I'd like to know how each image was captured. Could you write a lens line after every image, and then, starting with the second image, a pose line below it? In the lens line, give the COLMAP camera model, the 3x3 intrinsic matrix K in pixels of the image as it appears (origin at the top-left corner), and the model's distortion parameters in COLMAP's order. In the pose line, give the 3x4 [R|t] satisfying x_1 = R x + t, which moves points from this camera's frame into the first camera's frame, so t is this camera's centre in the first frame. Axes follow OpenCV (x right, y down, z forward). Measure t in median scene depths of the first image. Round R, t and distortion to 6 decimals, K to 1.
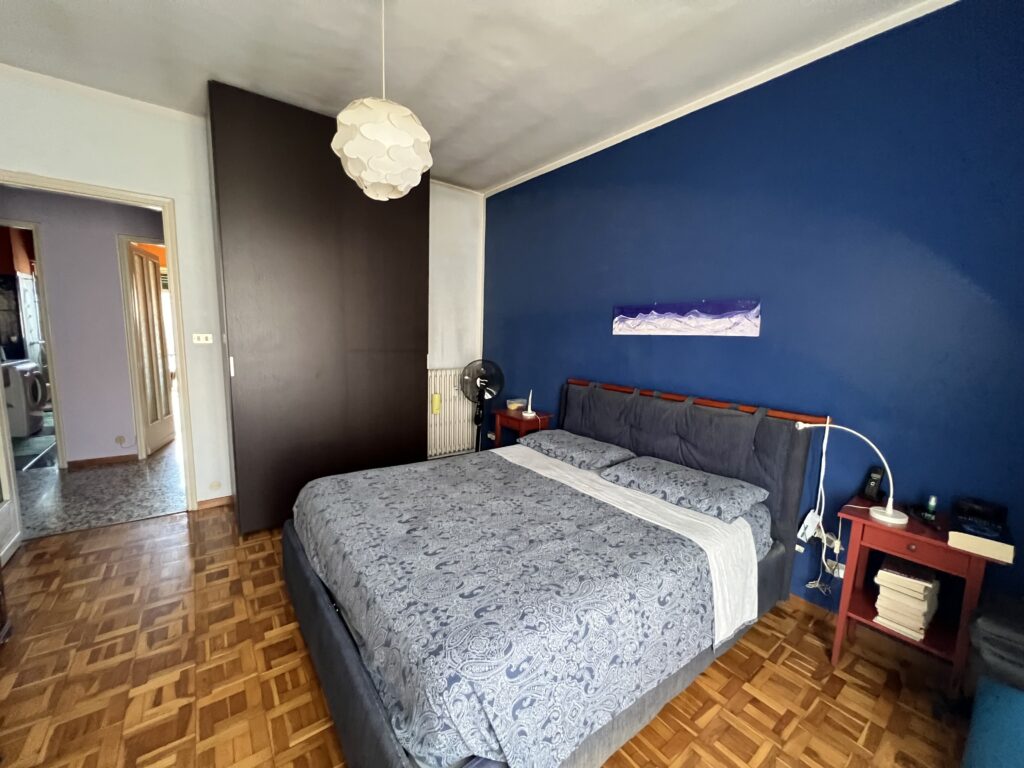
lens RADIAL K [[410.5, 0, 514.1], [0, 410.5, 383.9], [0, 0, 1]] dist [-0.003955, -0.000065]
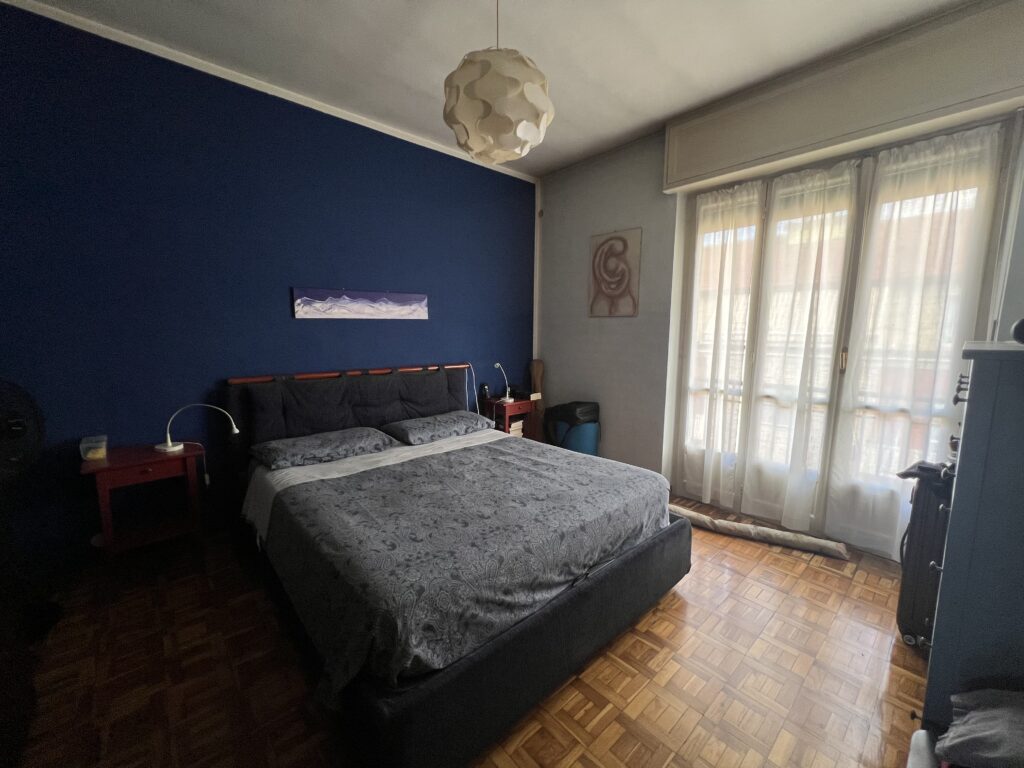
lens RADIAL K [[410.5, 0, 514.6], [0, 410.5, 385.7], [0, 0, 1]] dist [-0.003955, -0.000065]
pose [[-0.076371, -0.166689, 0.983047, -0.937707], [0.118478, 0.977425, 0.174940, -0.102258], [-0.990015, 0.129830, -0.054898, 0.797975]]
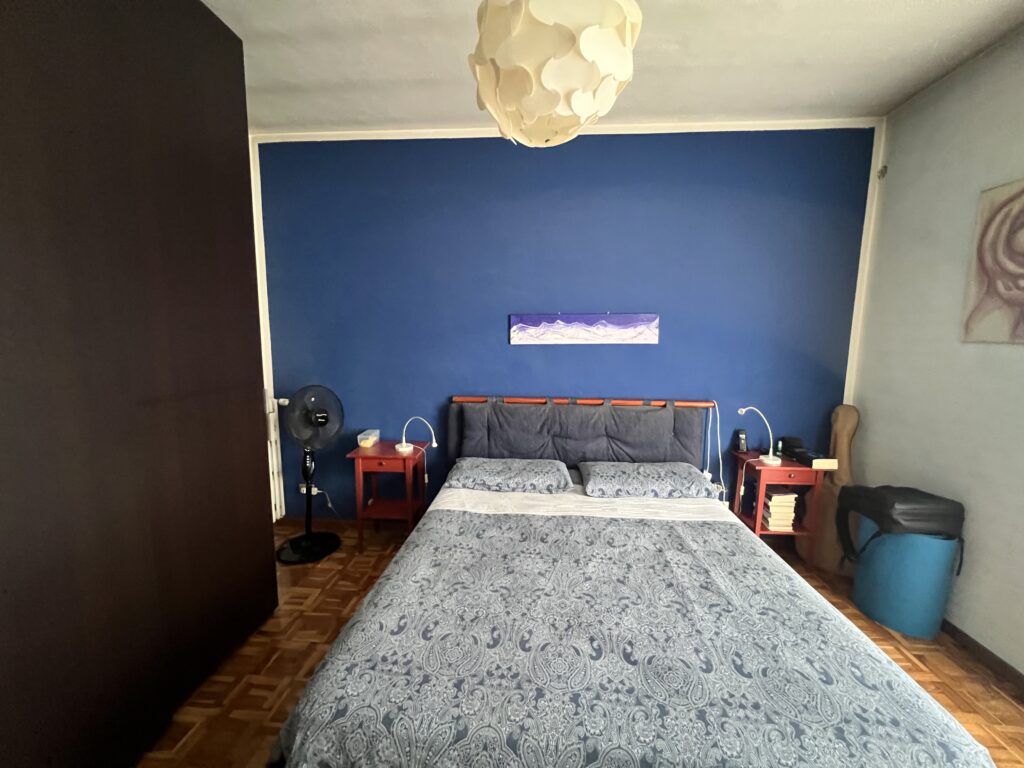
lens RADIAL K [[410.5, 0, 513.5], [0, 410.5, 384.5], [0, 0, 1]] dist [-0.003955, -0.000065]
pose [[0.670181, -0.116787, 0.732952, -0.606984], [0.106785, 0.992440, 0.060493, -0.113931], [-0.734476, 0.037727, 0.677585, 0.487965]]
